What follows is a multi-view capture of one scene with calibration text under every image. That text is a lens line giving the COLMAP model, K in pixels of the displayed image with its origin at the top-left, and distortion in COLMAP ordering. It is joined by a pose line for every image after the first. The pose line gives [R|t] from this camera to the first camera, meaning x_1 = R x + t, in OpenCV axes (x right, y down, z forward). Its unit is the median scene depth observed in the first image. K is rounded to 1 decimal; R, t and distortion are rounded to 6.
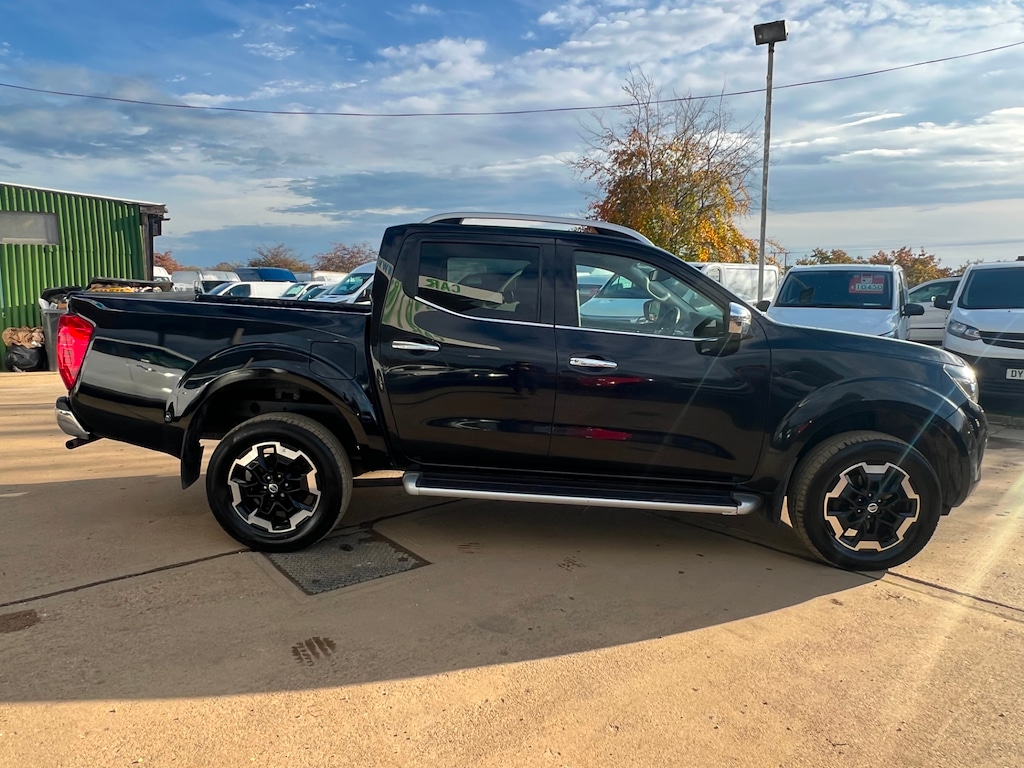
lens RADIAL K [[709.3, 0, 492.7], [0, 709.3, 382.9], [0, 0, 1]] dist [-0.002020, -0.001696]
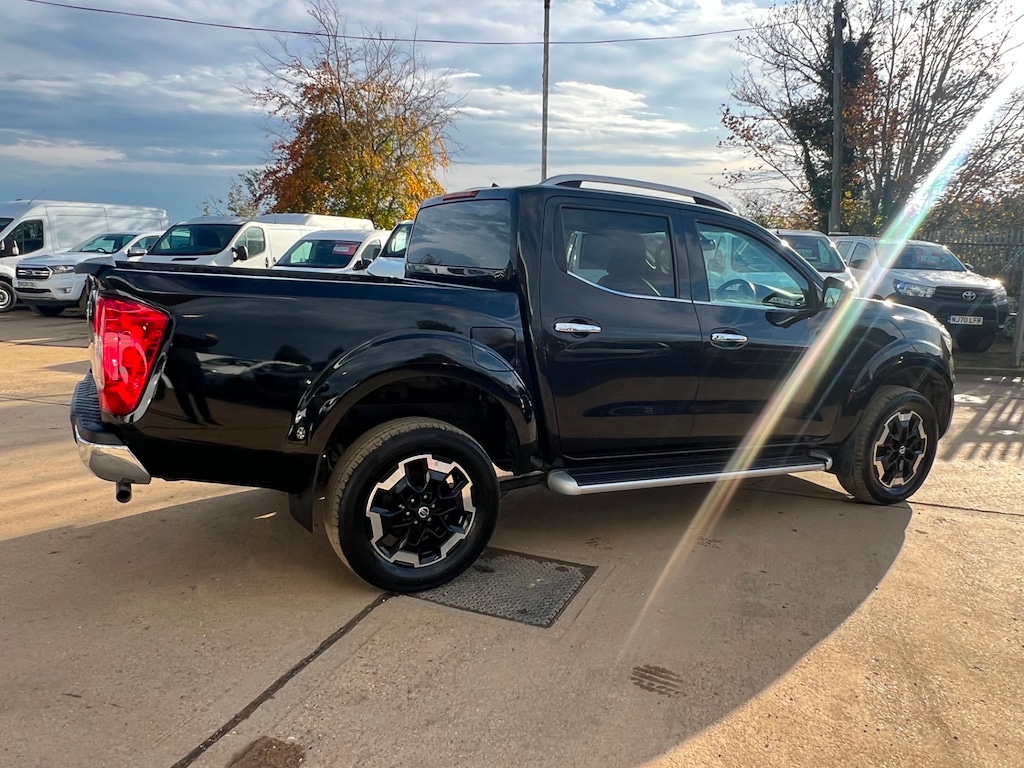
lens RADIAL K [[776.7, 0, 515.1], [0, 776.7, 386.9], [0, 0, 1]] dist [-0.001352, -0.003777]
pose [[0.867831, -0.075649, 0.491067, -0.635787], [0.049056, 0.996558, 0.066826, -0.045387], [-0.494432, -0.033904, 0.868555, 0.193574]]
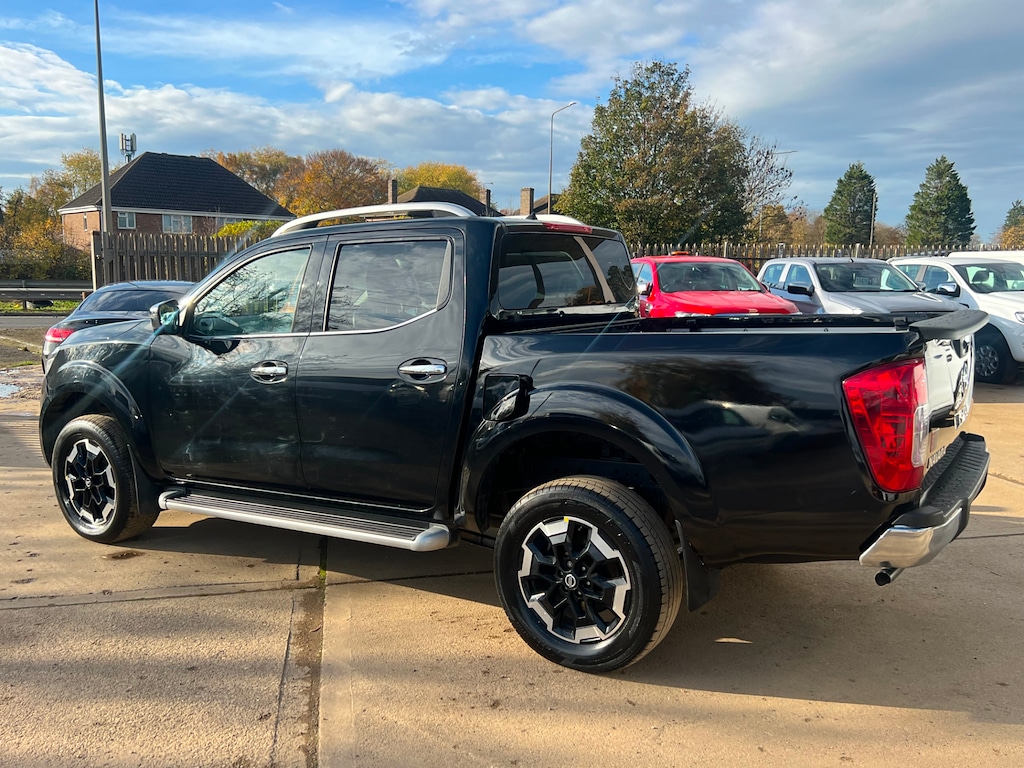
lens RADIAL K [[892.1, 0, 499.5], [0, 892.1, 380.7], [0, 0, 1]] dist [0.041126, -0.043160]
pose [[-0.860178, -0.079517, 0.503756, -0.667473], [0.053429, 0.968284, 0.244073, -0.336893], [-0.507187, 0.236862, -0.828648, 2.203807]]
